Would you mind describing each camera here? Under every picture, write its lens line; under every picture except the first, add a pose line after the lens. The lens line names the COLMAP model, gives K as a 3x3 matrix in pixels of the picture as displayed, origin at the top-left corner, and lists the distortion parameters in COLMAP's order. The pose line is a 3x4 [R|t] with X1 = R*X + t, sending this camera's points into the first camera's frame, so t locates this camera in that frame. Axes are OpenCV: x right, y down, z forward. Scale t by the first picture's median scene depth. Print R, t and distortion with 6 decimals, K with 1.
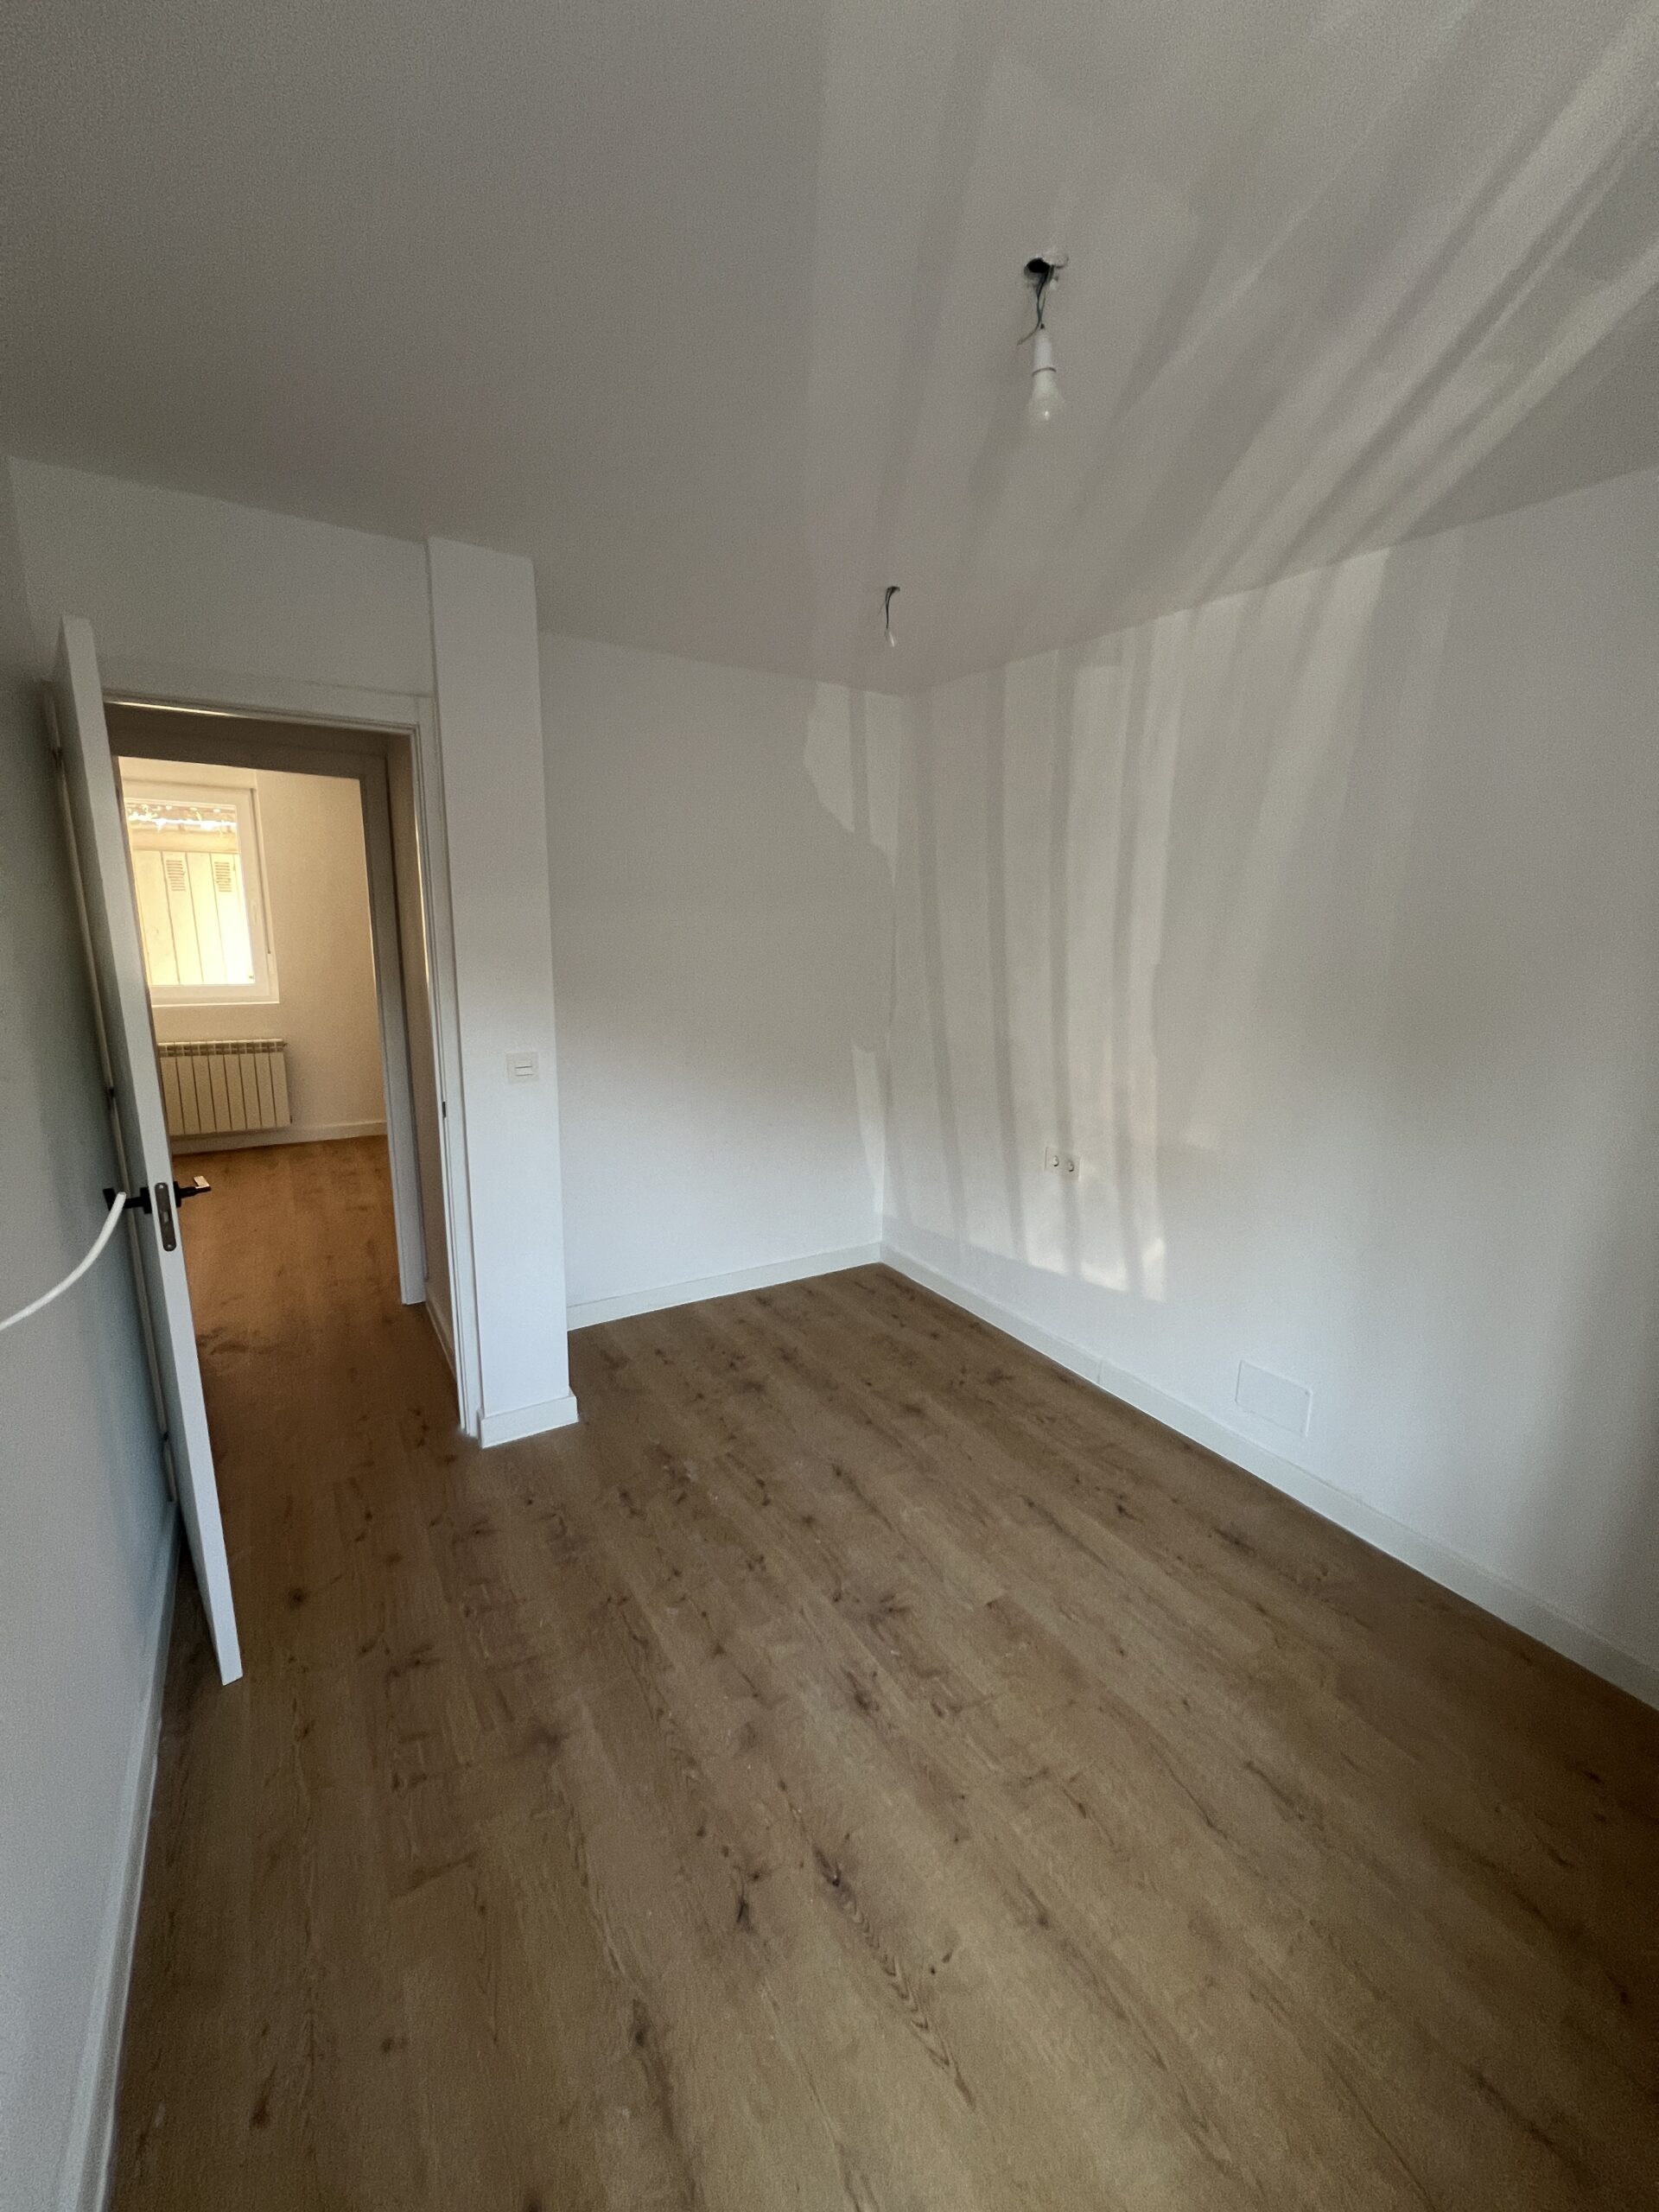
lens RADIAL K [[875.8, 0, 836.8], [0, 875.8, 1104.8], [0, 0, 1]] dist [-0.001758, 0.000529]
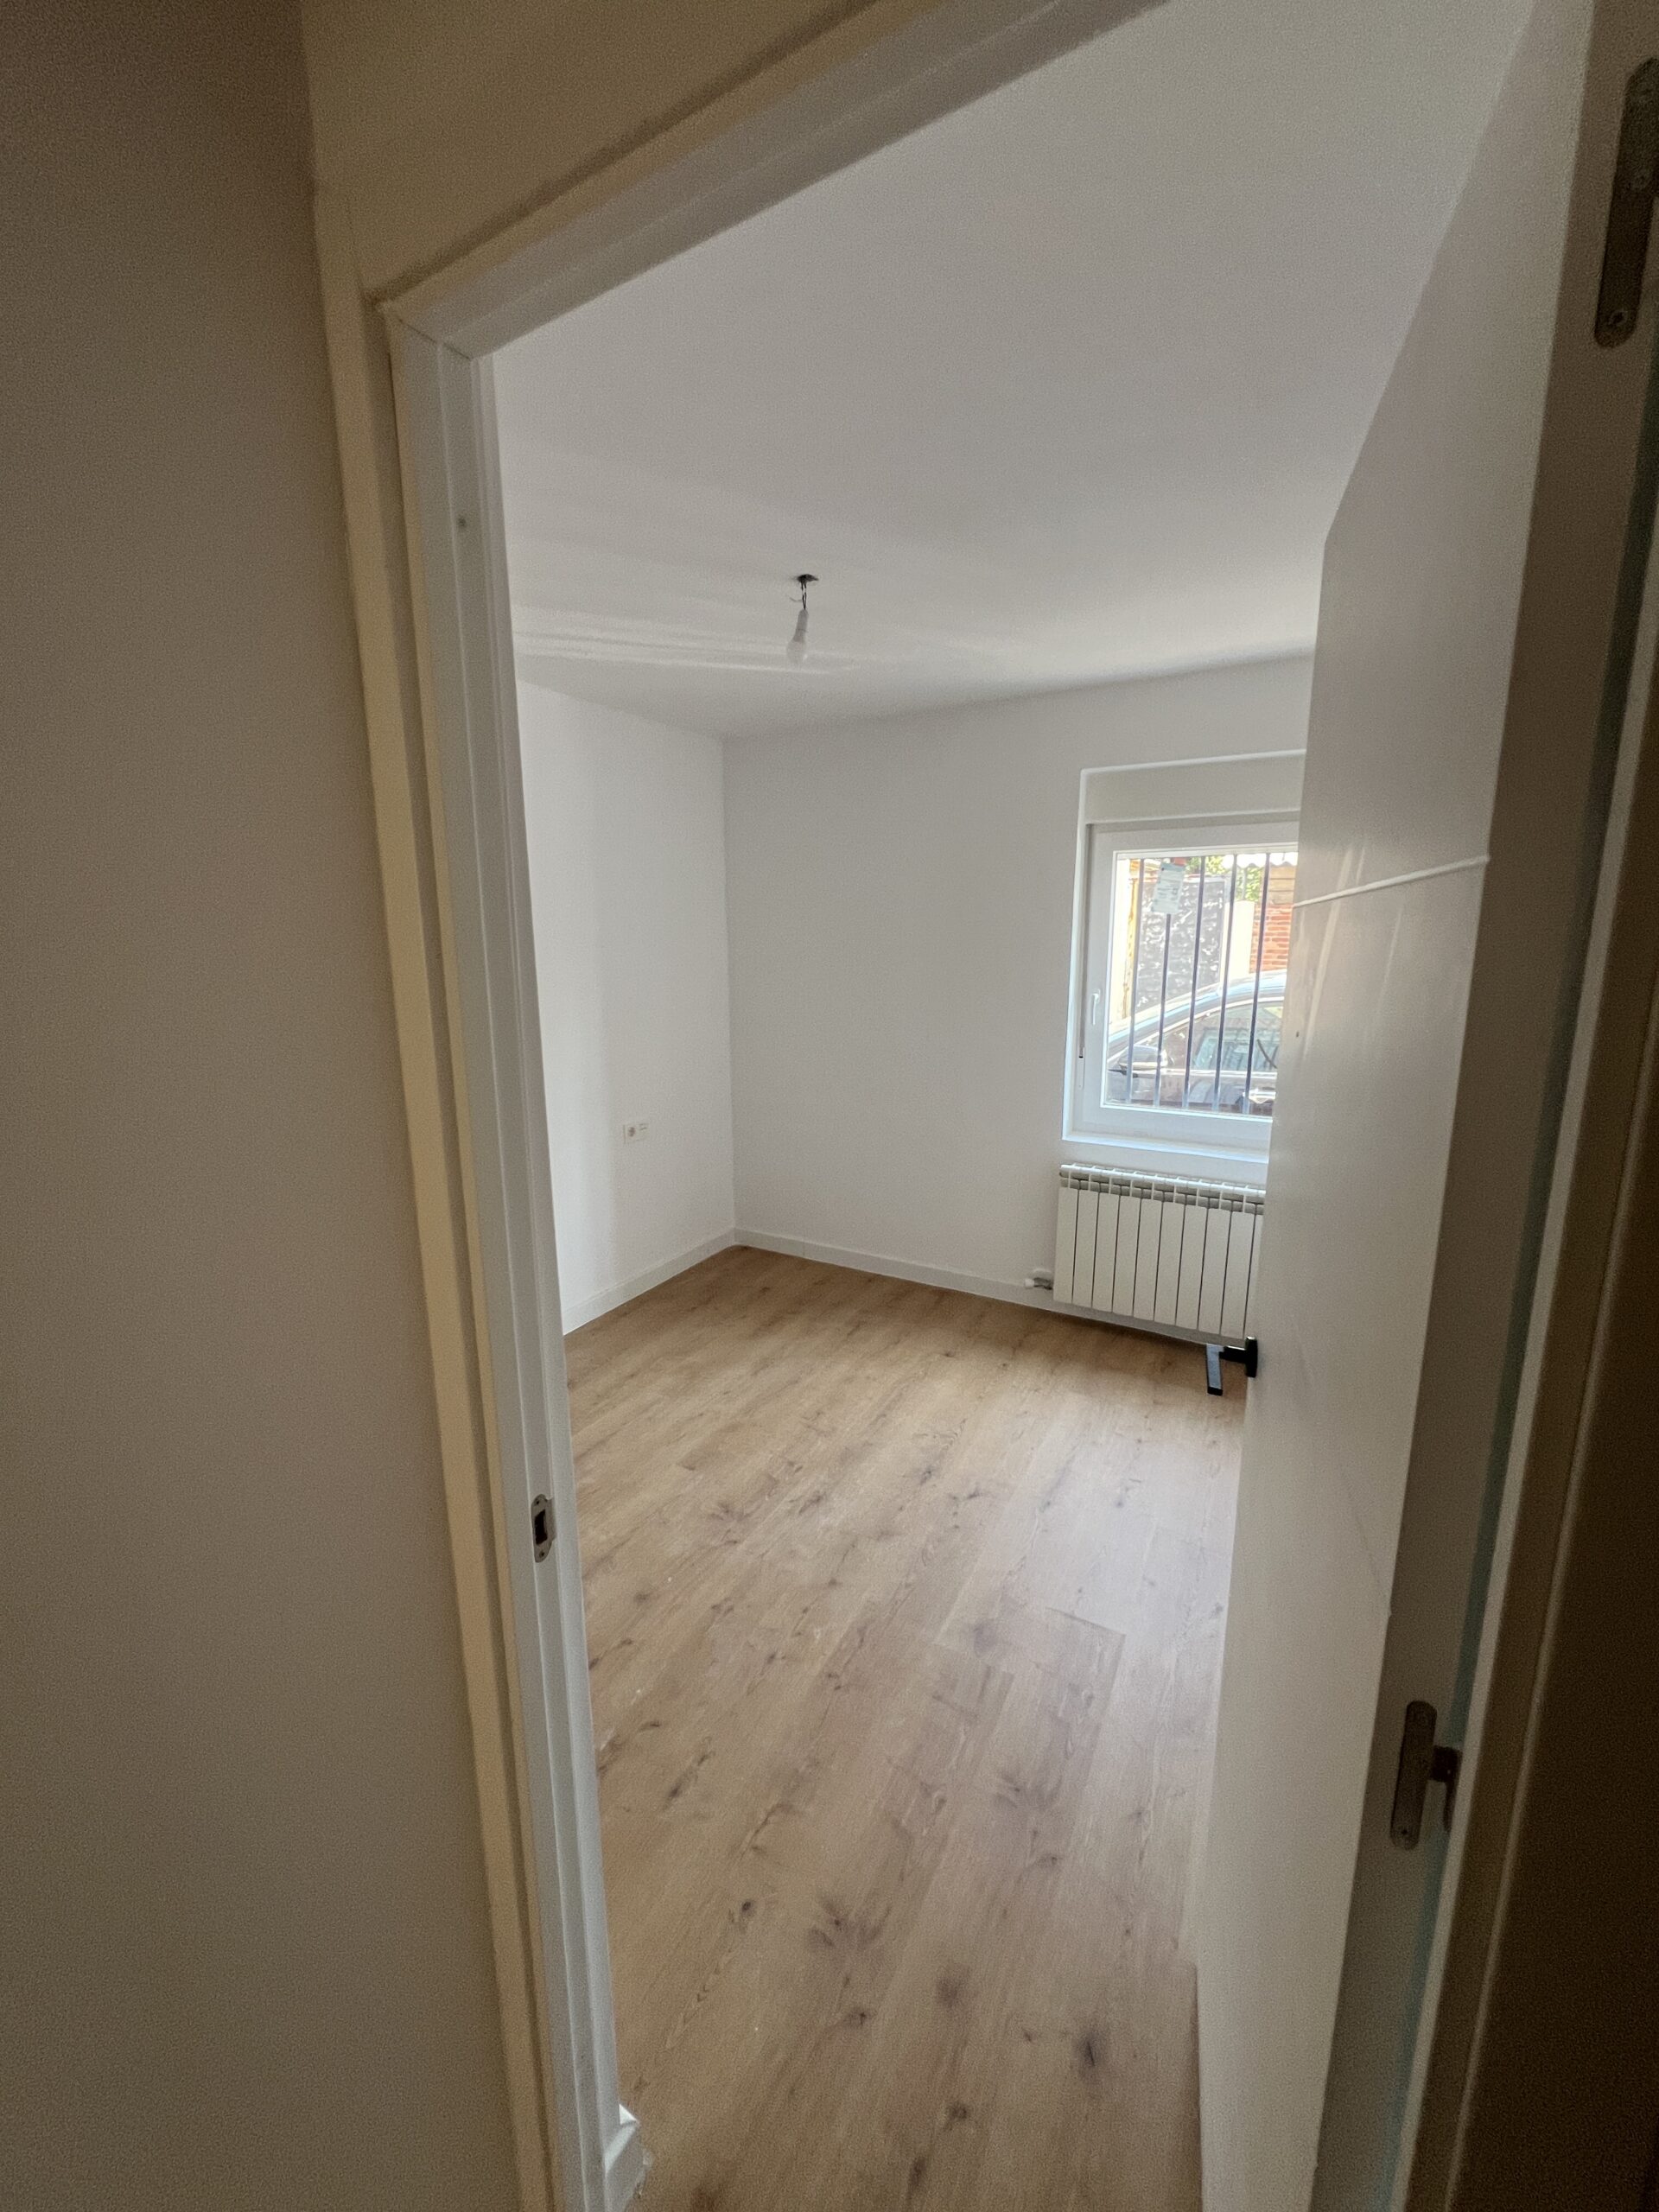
lens RADIAL K [[875.8, 0, 836.8], [0, 875.8, 1104.8], [0, 0, 1]] dist [-0.001758, 0.000529]
pose [[-0.478499, -0.188868, 0.857536, -1.021529], [0.191011, 0.930820, 0.311591, -0.307213], [-0.857061, 0.312895, -0.409320, 1.311357]]
